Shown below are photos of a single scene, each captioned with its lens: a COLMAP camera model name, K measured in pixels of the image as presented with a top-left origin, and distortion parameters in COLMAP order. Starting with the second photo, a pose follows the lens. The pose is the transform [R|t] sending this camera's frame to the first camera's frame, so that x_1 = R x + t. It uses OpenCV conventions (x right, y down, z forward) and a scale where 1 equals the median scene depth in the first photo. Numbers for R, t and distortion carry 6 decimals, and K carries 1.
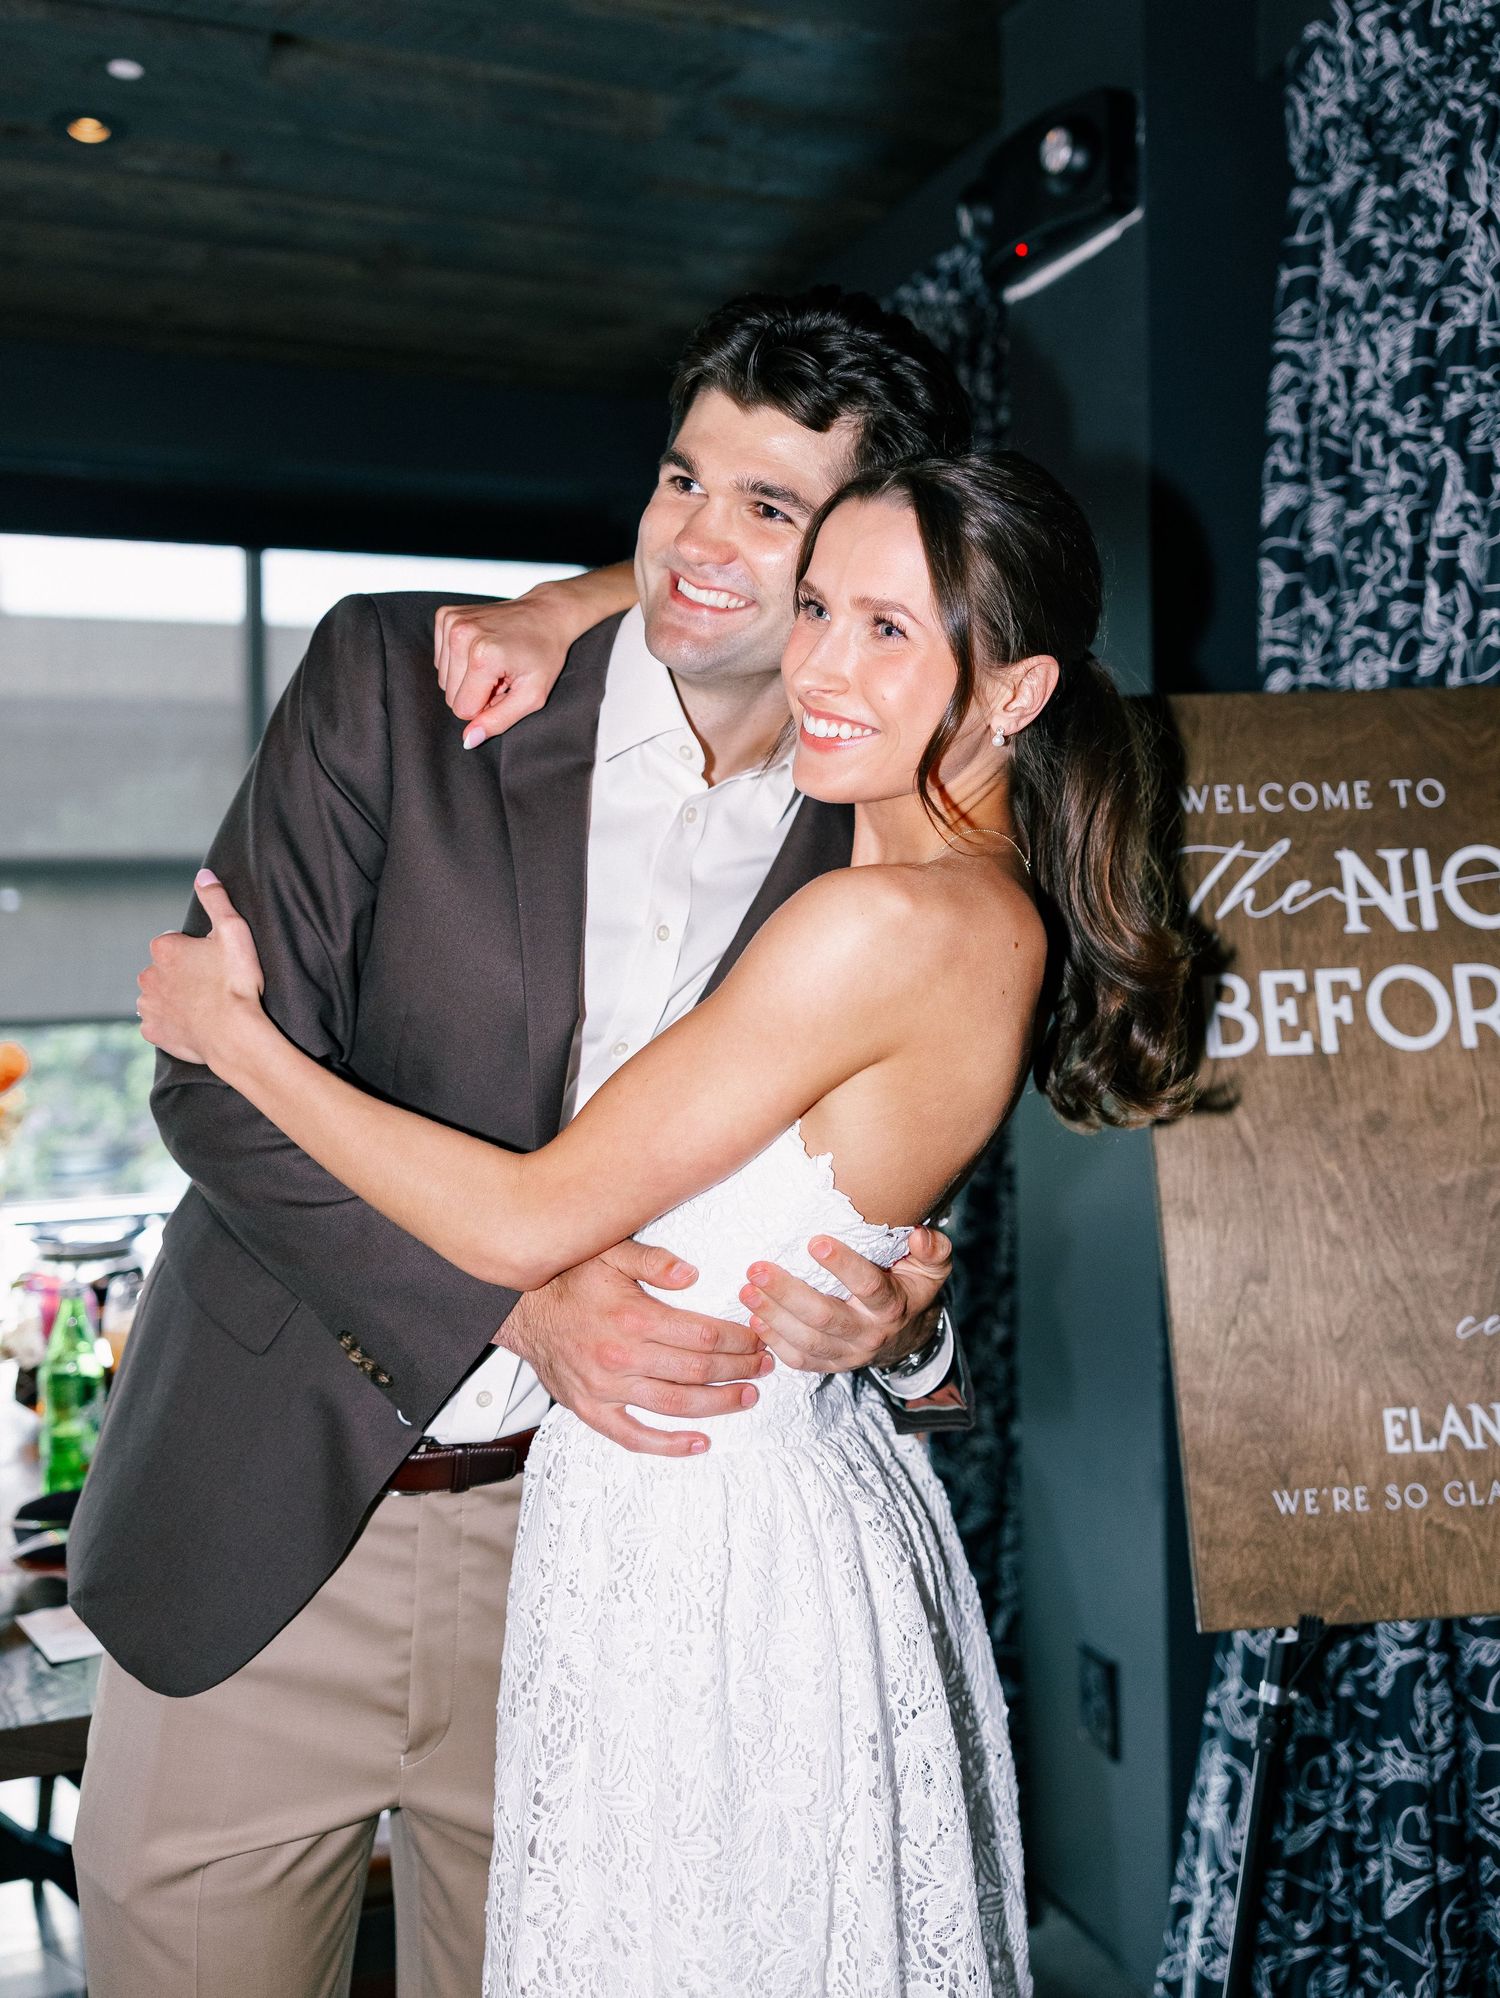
lens RADIAL K [[1648.3, 0, 751.8], [0, 1648.3, 998.6], [0, 0, 1]] dist [0.005463, -0.006214]
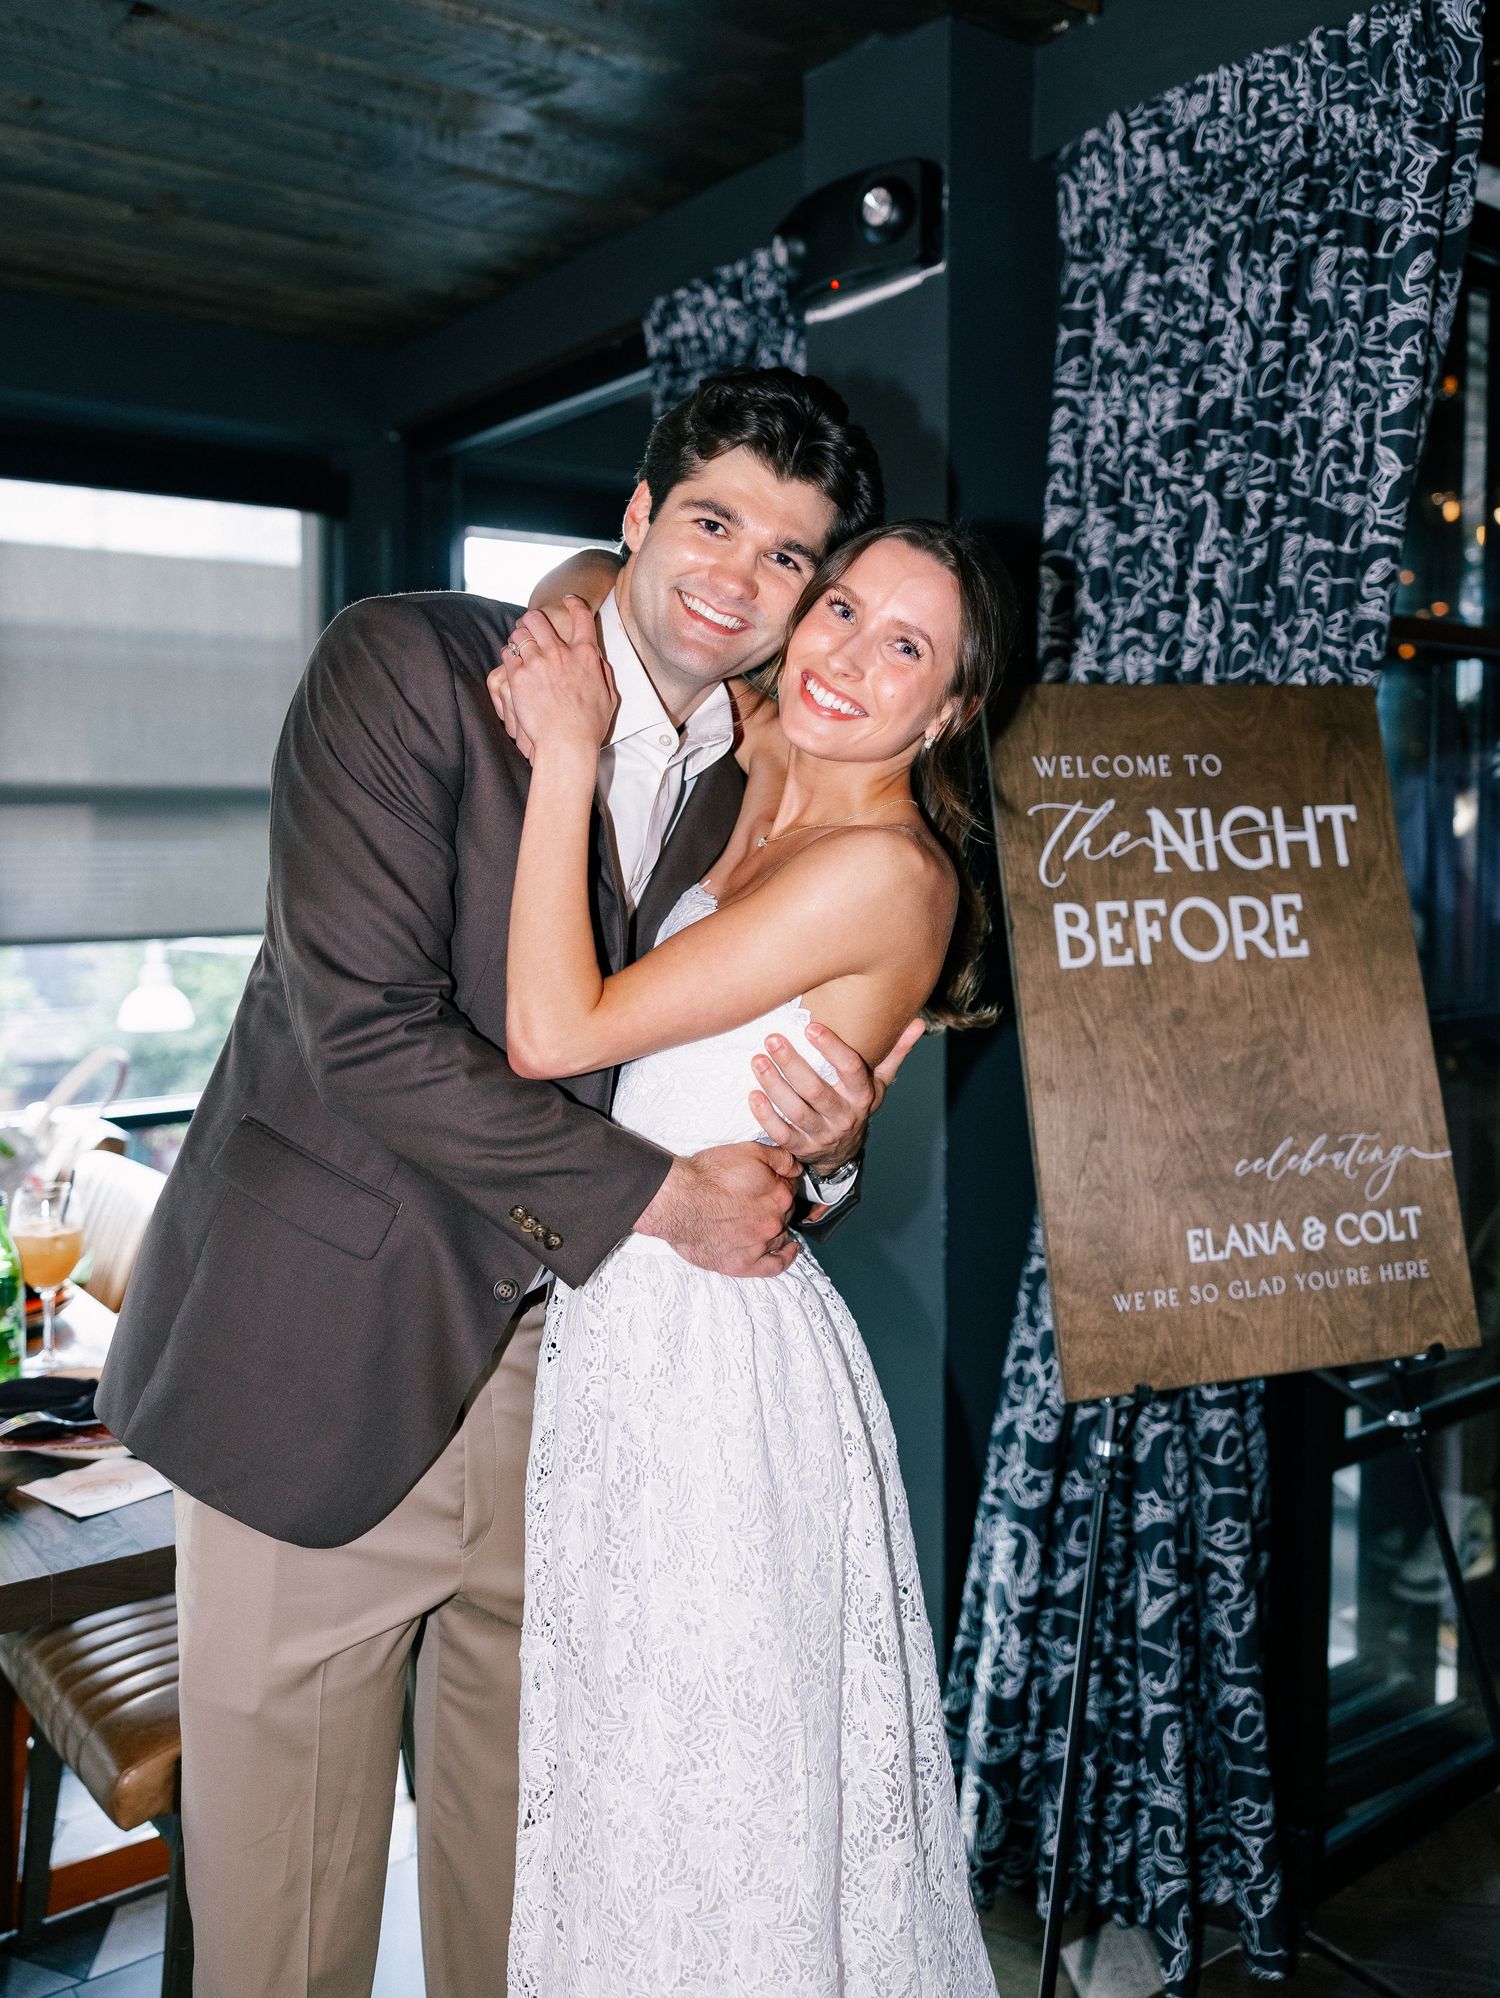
lens RADIAL K [[1560.3, 0, 748.6], [0, 1560.3, 997.2], [0, 0, 1]] dist [0.007876, -0.009142]
pose [[0.973026, -0.013284, 0.230312, -0.199141], [0.002784, 0.998944, 0.045854, 0.001161], [-0.230678, -0.043976, 0.972036, -0.109151]]
